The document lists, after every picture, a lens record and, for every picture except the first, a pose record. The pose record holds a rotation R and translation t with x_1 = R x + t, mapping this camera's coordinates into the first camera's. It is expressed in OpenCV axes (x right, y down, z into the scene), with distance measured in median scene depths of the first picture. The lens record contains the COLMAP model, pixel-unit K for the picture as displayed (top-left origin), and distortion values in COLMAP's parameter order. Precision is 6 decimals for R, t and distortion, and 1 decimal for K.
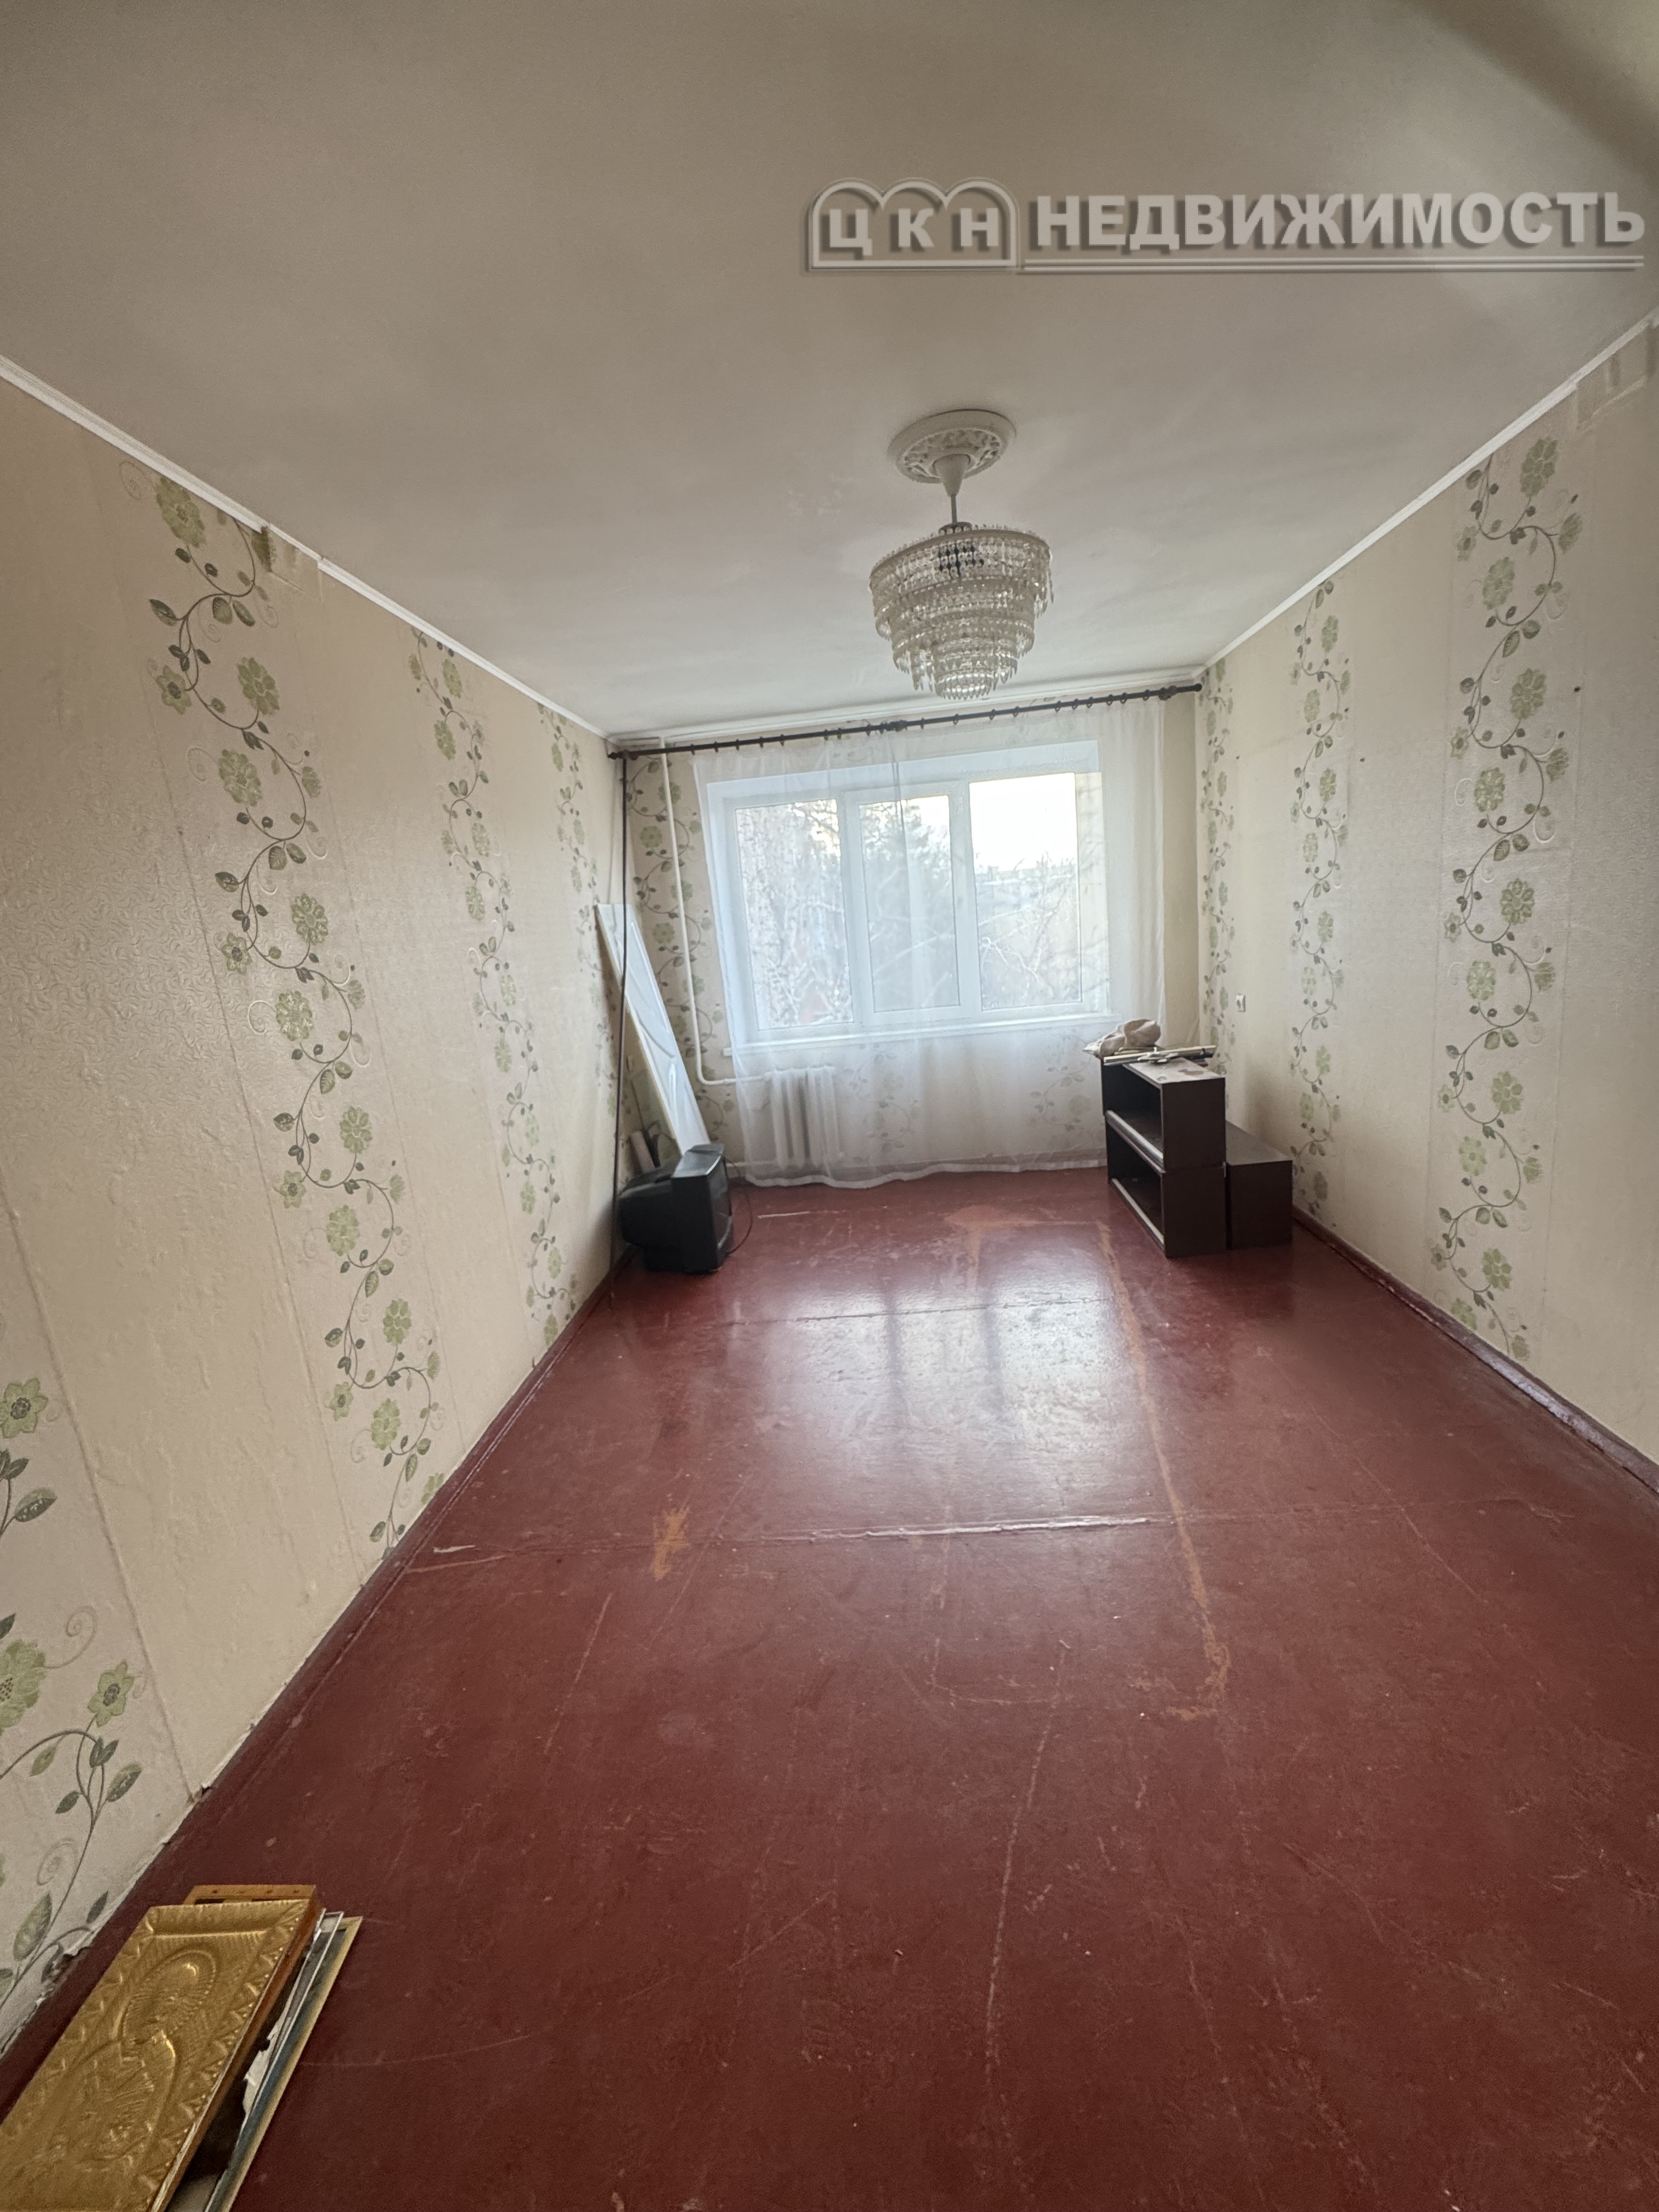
lens RADIAL K [[884.0, 0, 810.7], [0, 884.0, 1110.5], [0, 0, 1]] dist [-0.003860, -0.000154]
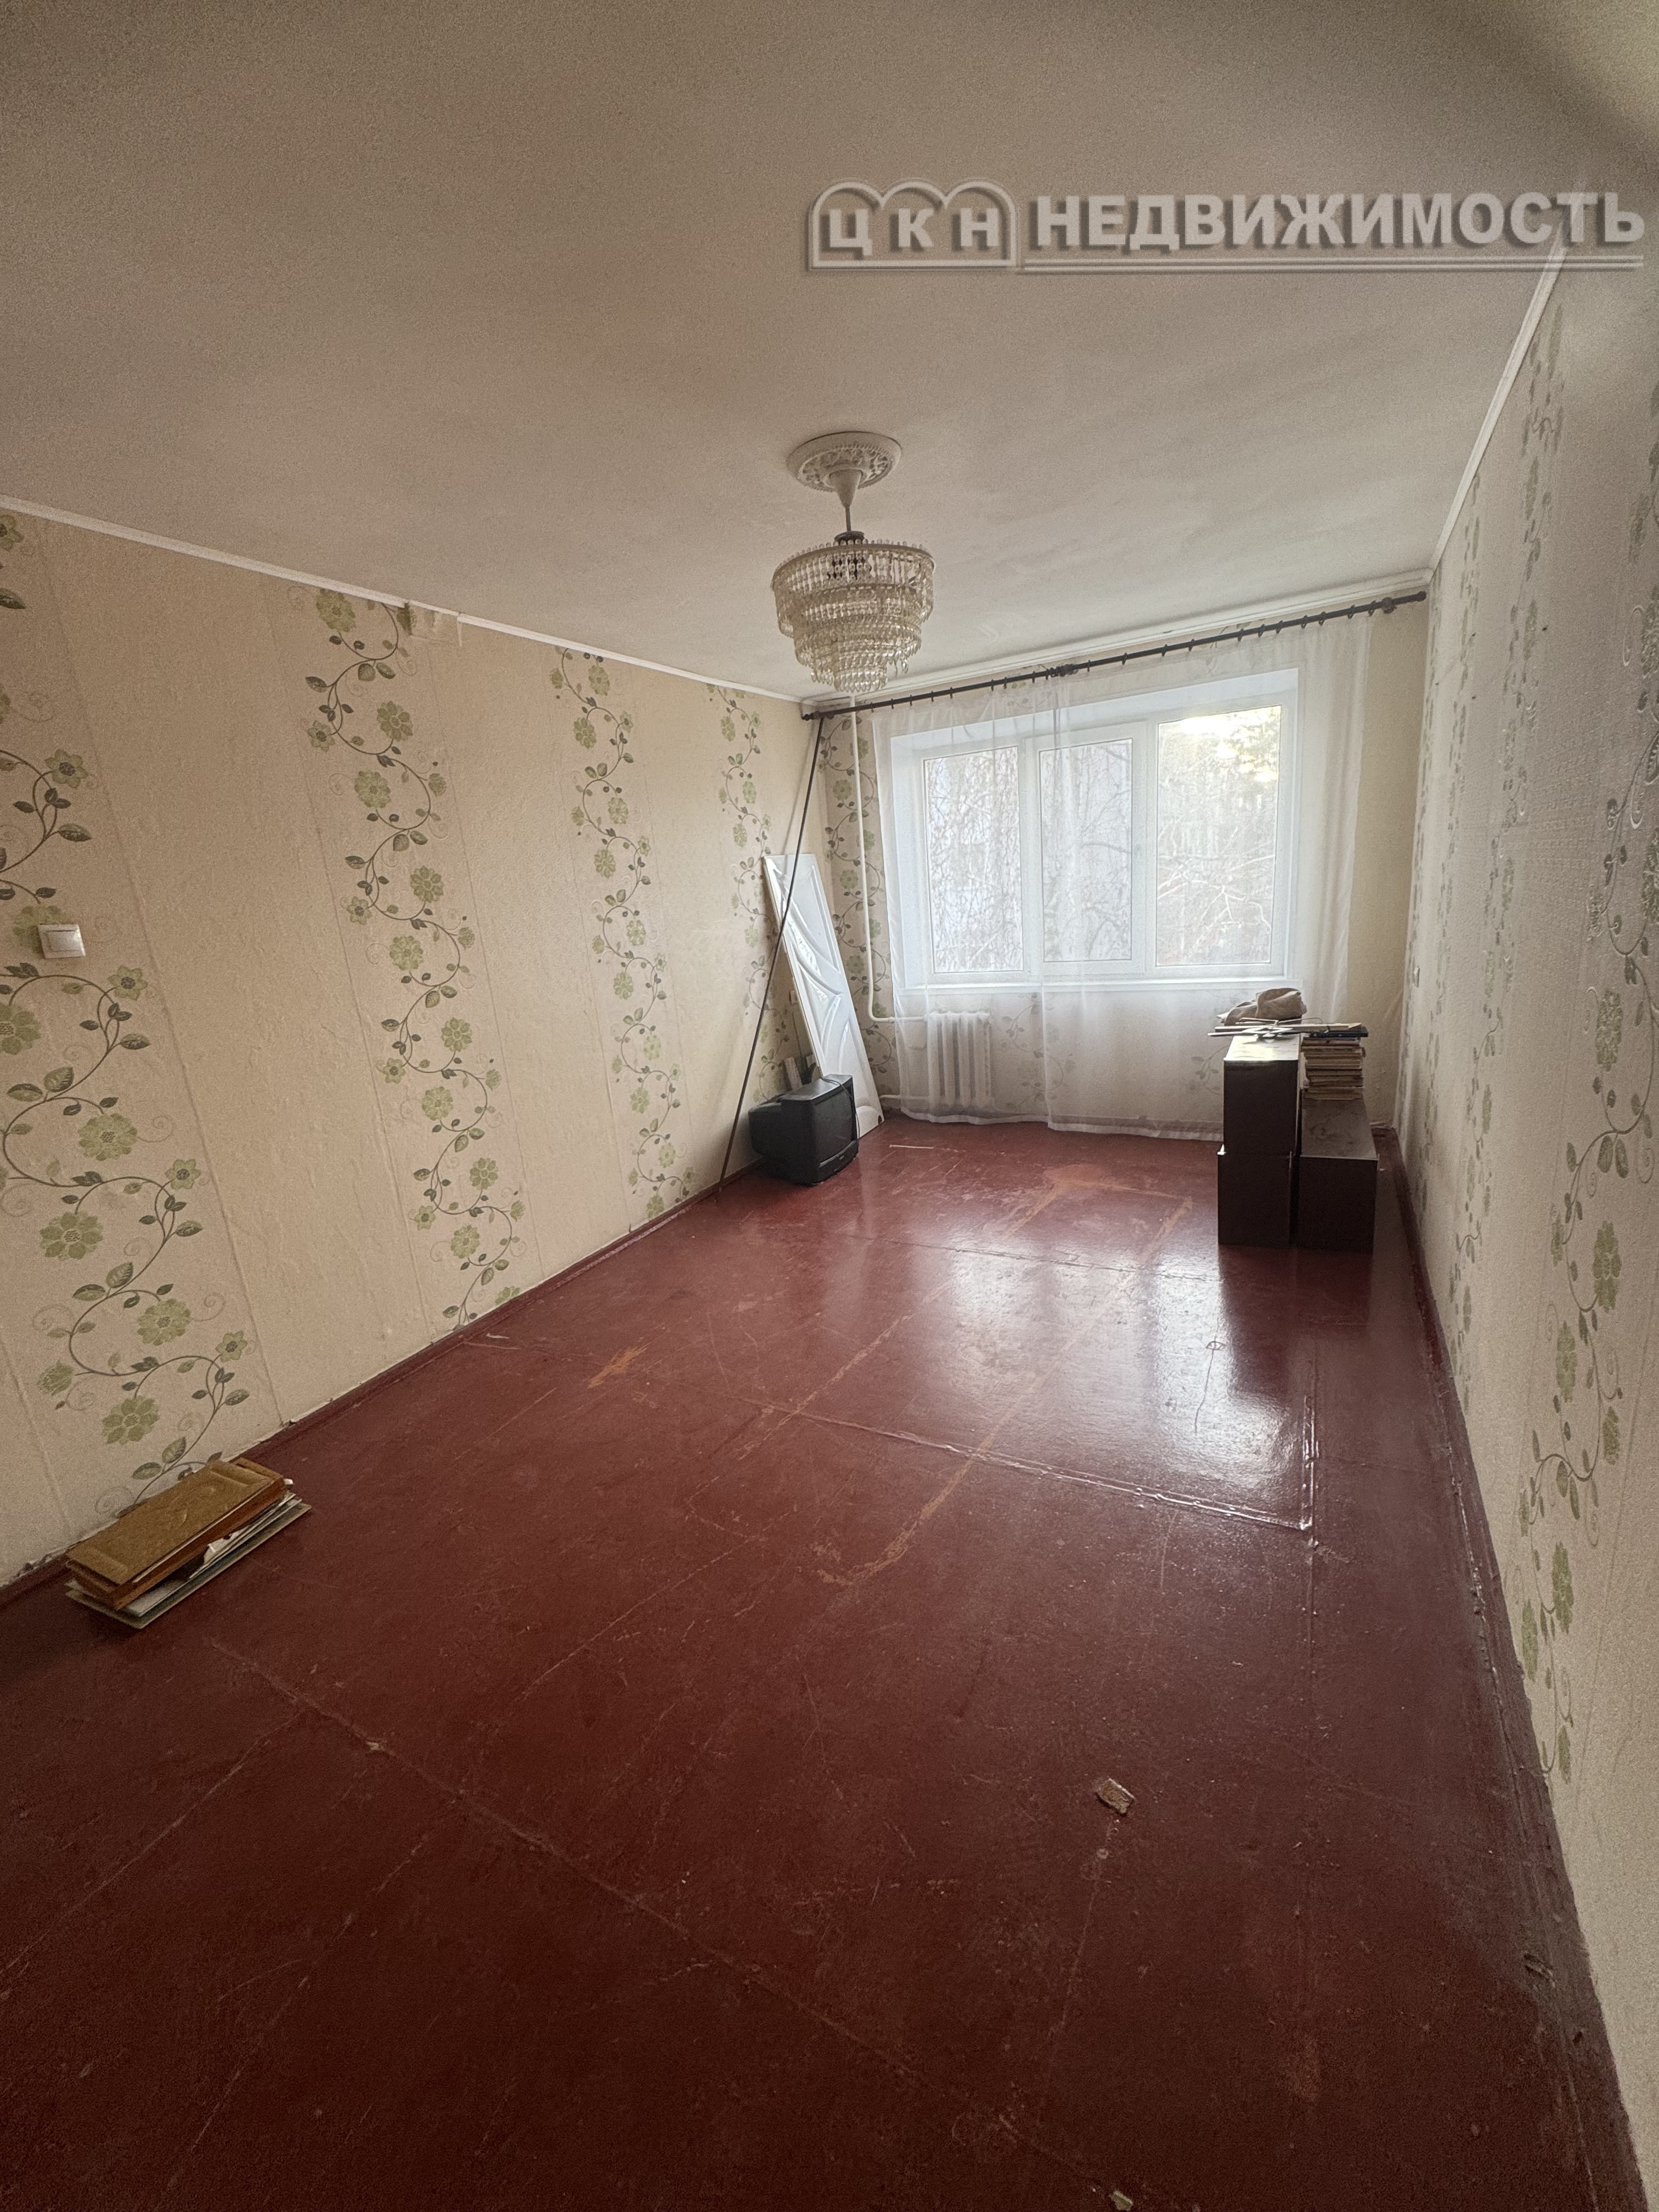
lens RADIAL K [[884.0, 0, 829.3], [0, 884.0, 1109.8], [0, 0, 1]] dist [-0.003860, -0.000154]
pose [[0.906427, 0.121898, -0.404389, 0.567998], [-0.088368, 0.990990, 0.100648, -0.049766], [0.413014, -0.055495, 0.909032, -0.044084]]
